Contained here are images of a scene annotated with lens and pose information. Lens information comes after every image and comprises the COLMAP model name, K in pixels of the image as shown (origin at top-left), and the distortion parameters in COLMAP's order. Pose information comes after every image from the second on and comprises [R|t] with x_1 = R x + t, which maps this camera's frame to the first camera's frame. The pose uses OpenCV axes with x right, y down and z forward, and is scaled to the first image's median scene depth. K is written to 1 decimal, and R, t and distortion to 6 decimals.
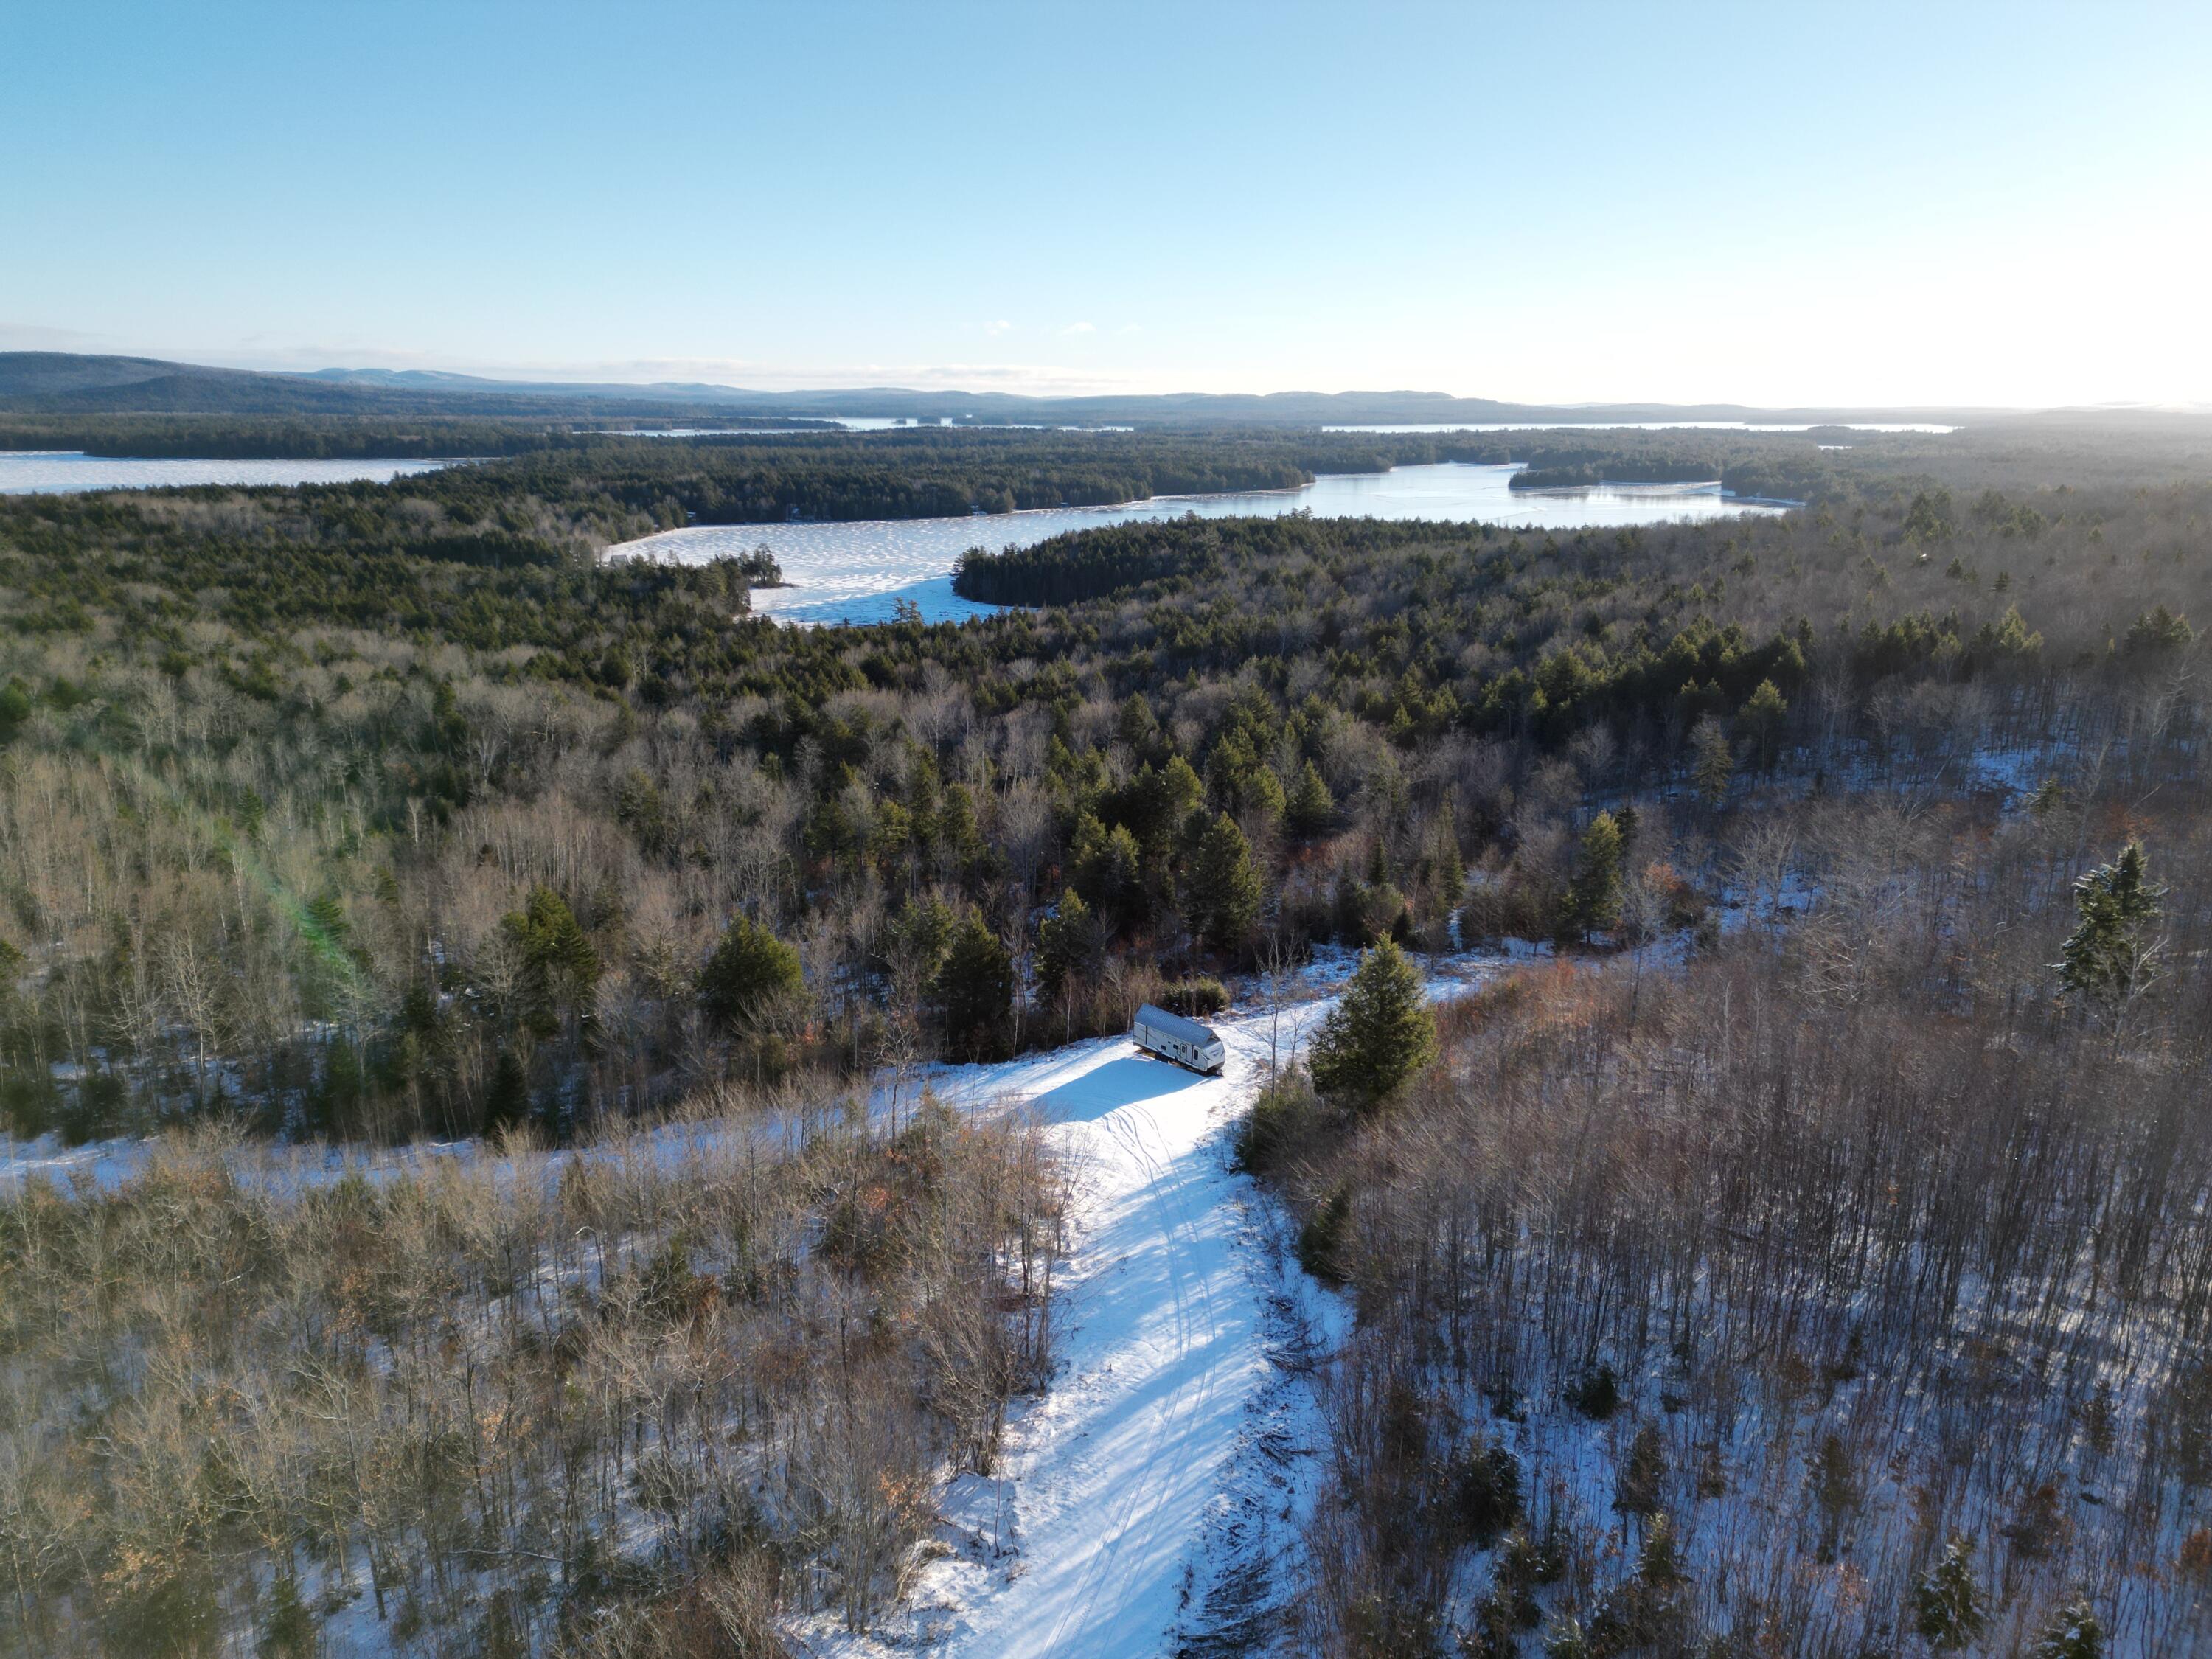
lens RADIAL K [[1544.6, 0, 1165.0], [0, 1544.6, 823.0], [0, 0, 1]] dist [-0.011585, -0.011024]
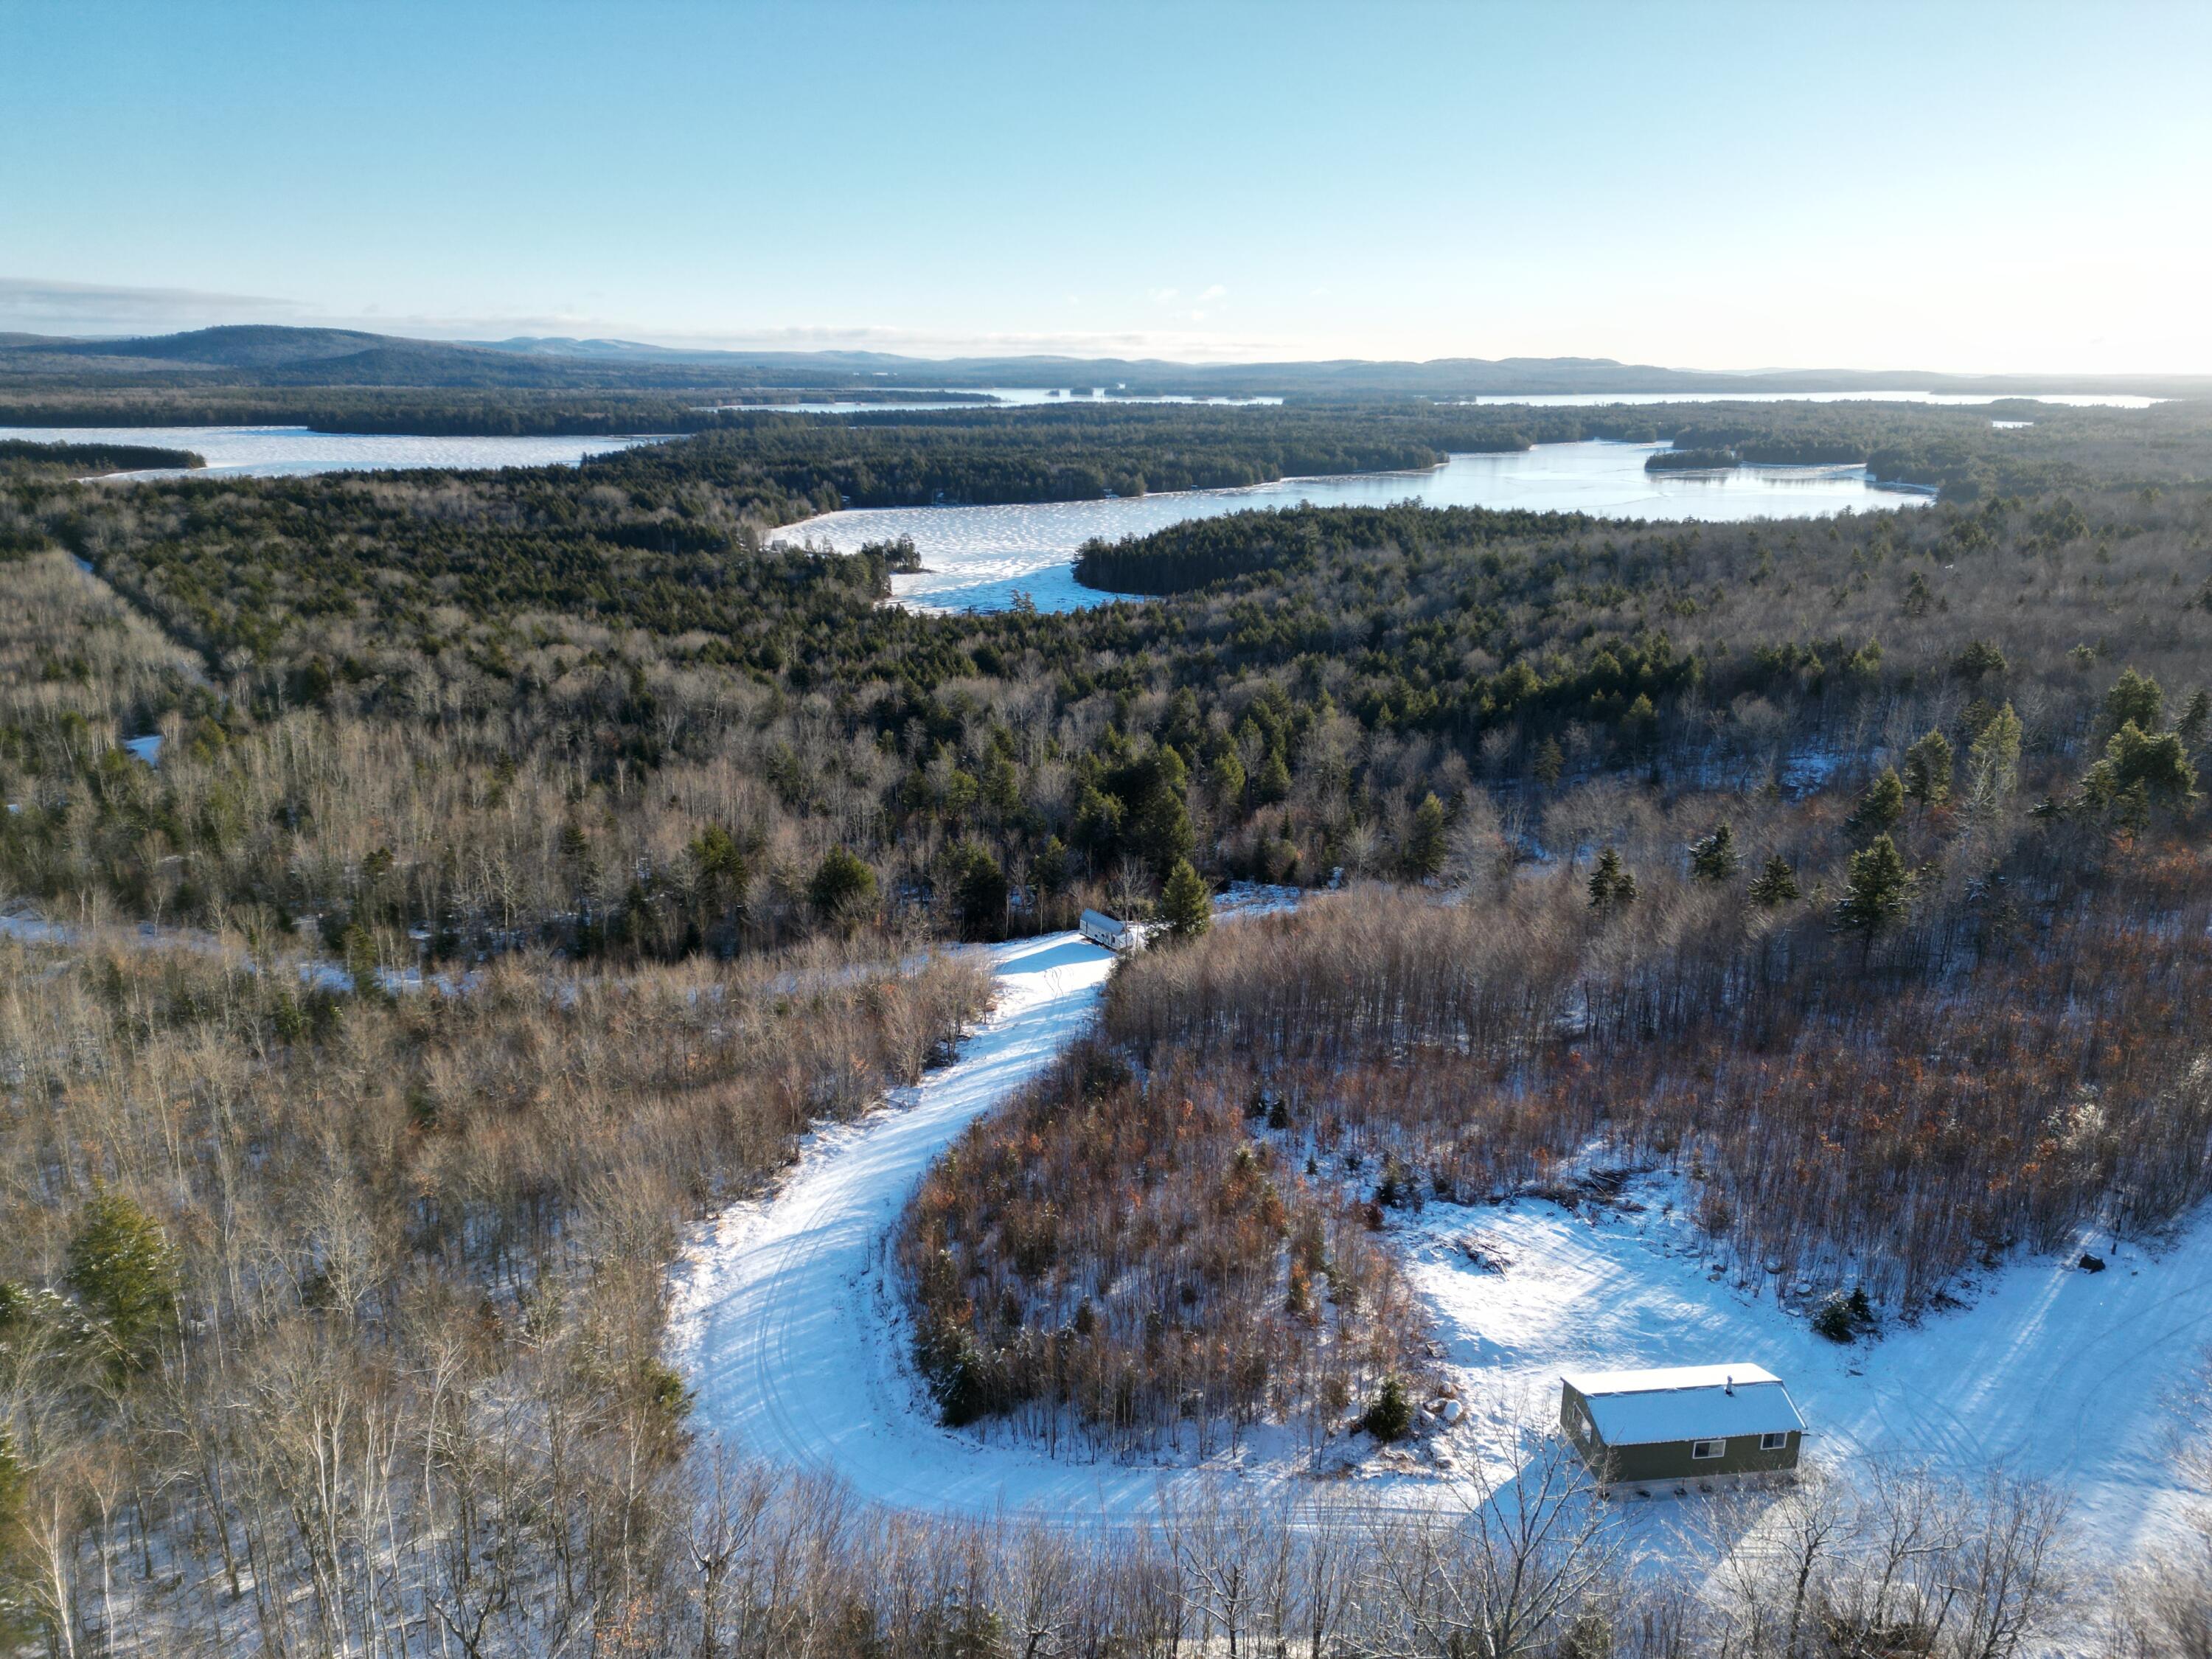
lens RADIAL K [[1544.6, 0, 1104.7], [0, 1544.6, 835.0], [0, 0, 1]] dist [-0.011585, -0.011024]
pose [[0.991029, 0.031355, -0.129914, 0.055420], [-0.027898, 0.999209, 0.028341, -0.000300], [0.130699, -0.024462, 0.991120, -0.144503]]
